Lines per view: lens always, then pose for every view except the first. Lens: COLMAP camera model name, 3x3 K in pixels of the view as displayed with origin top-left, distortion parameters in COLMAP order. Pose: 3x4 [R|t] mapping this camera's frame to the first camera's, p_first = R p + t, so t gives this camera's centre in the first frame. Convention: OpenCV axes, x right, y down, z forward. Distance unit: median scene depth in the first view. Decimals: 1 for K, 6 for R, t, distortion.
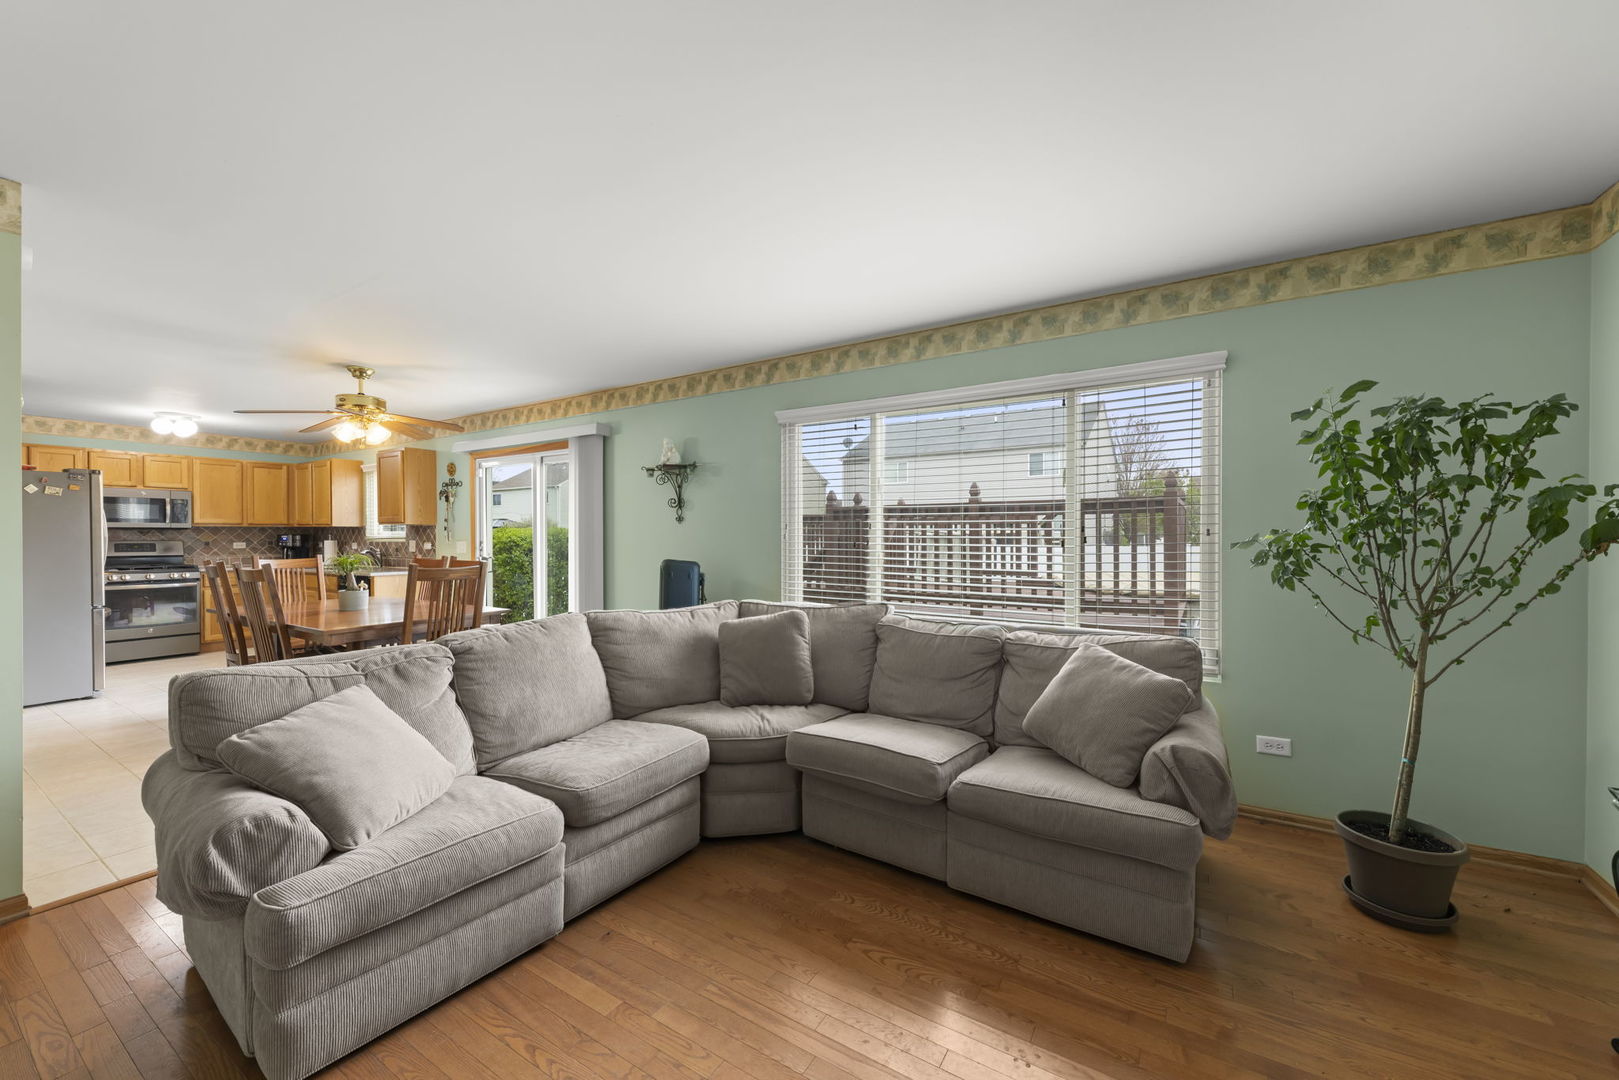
lens RADIAL K [[630.1, 0, 812.3], [0, 630.1, 554.8], [0, 0, 1]] dist [0.001542, -0.003978]
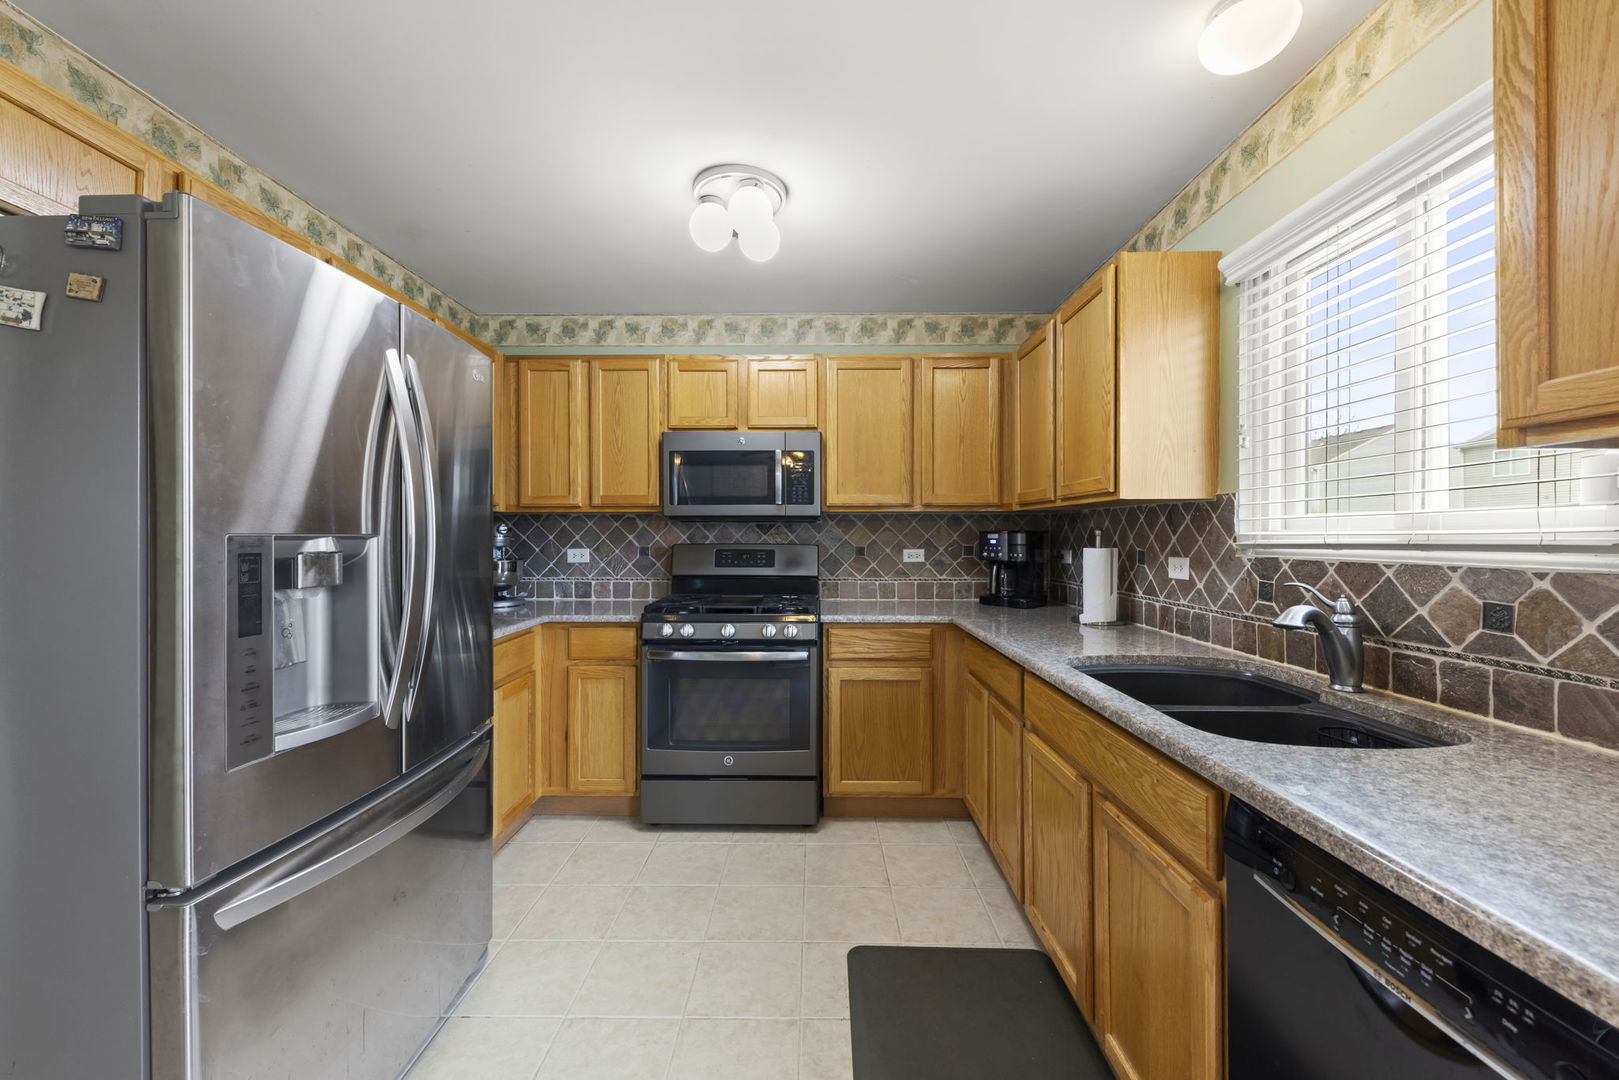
lens RADIAL K [[628.9, 0, 808.7], [0, 628.9, 527.4], [0, 0, 1]] dist [0.017706, -0.008329]
pose [[0.519928, -0.011354, -0.854135, -0.583623], [-0.026270, 0.999226, -0.029273, -0.020574], [0.853806, 0.037658, 0.519228, 0.724808]]
